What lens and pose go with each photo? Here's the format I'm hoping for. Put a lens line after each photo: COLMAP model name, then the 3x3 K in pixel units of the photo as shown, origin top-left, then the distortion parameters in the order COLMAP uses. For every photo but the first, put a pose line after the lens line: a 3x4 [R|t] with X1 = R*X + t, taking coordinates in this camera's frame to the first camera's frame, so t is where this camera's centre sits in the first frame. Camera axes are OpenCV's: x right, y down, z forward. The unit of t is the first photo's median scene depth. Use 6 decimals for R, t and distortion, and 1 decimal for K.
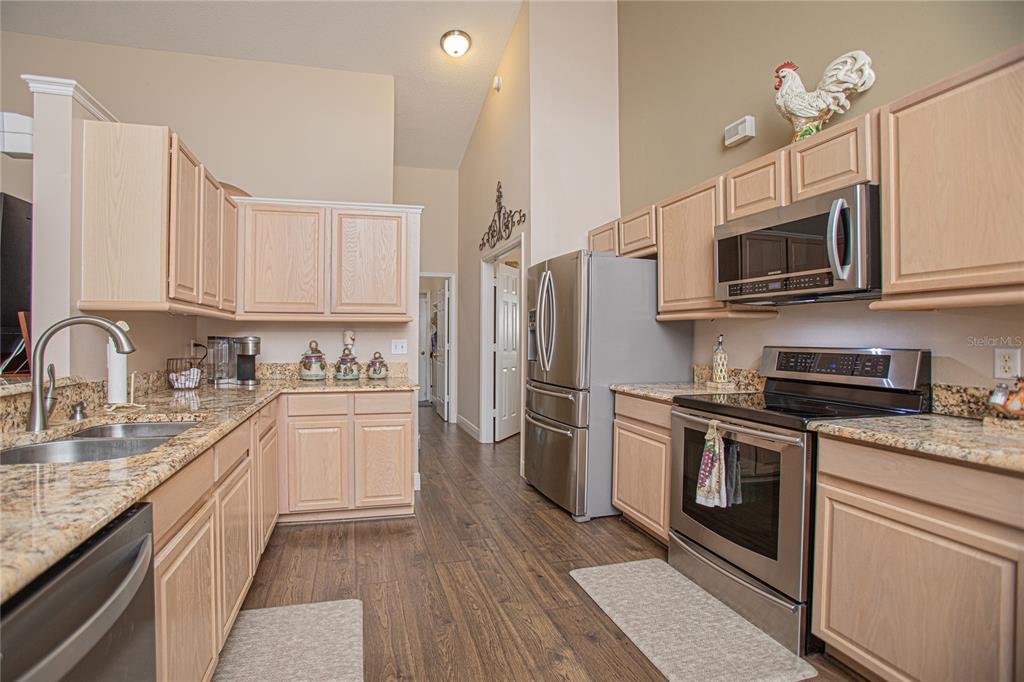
lens RADIAL K [[489.0, 0, 448.6], [0, 489.0, 337.8], [0, 0, 1]] dist [-0.069601, 0.032185]
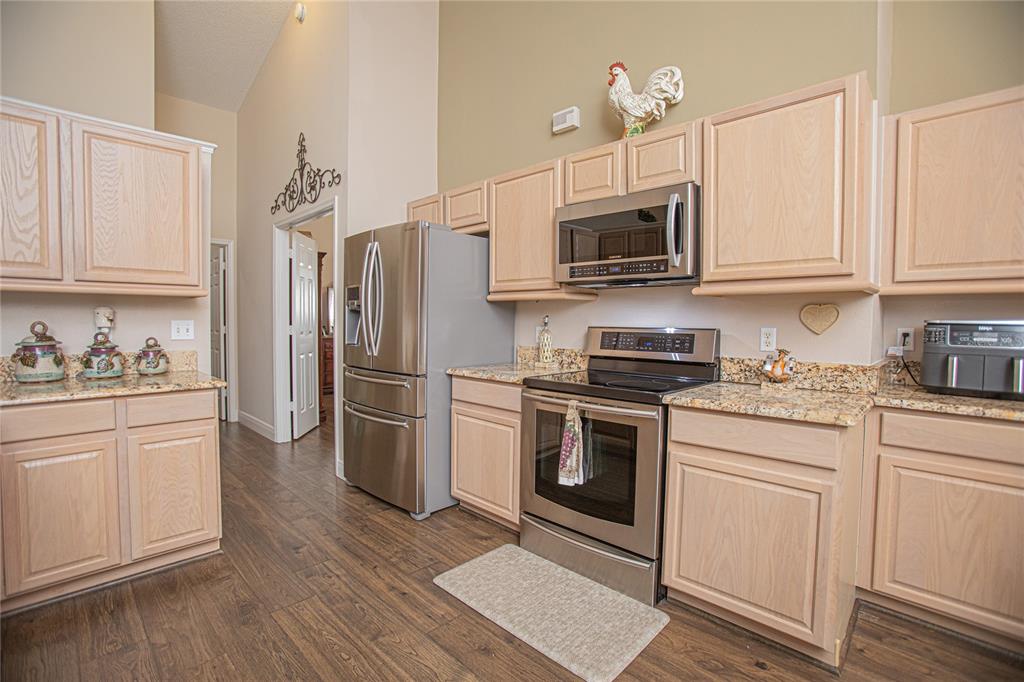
lens RADIAL K [[508.6, 0, 497.8], [0, 508.6, 341.7], [0, 0, 1]] dist [-0.091025, 0.052226]
pose [[0.857654, -0.019692, 0.513850, -0.104724], [-0.002692, 0.999081, 0.042780, 0.003401], [-0.514220, -0.038074, 0.856813, 0.146437]]
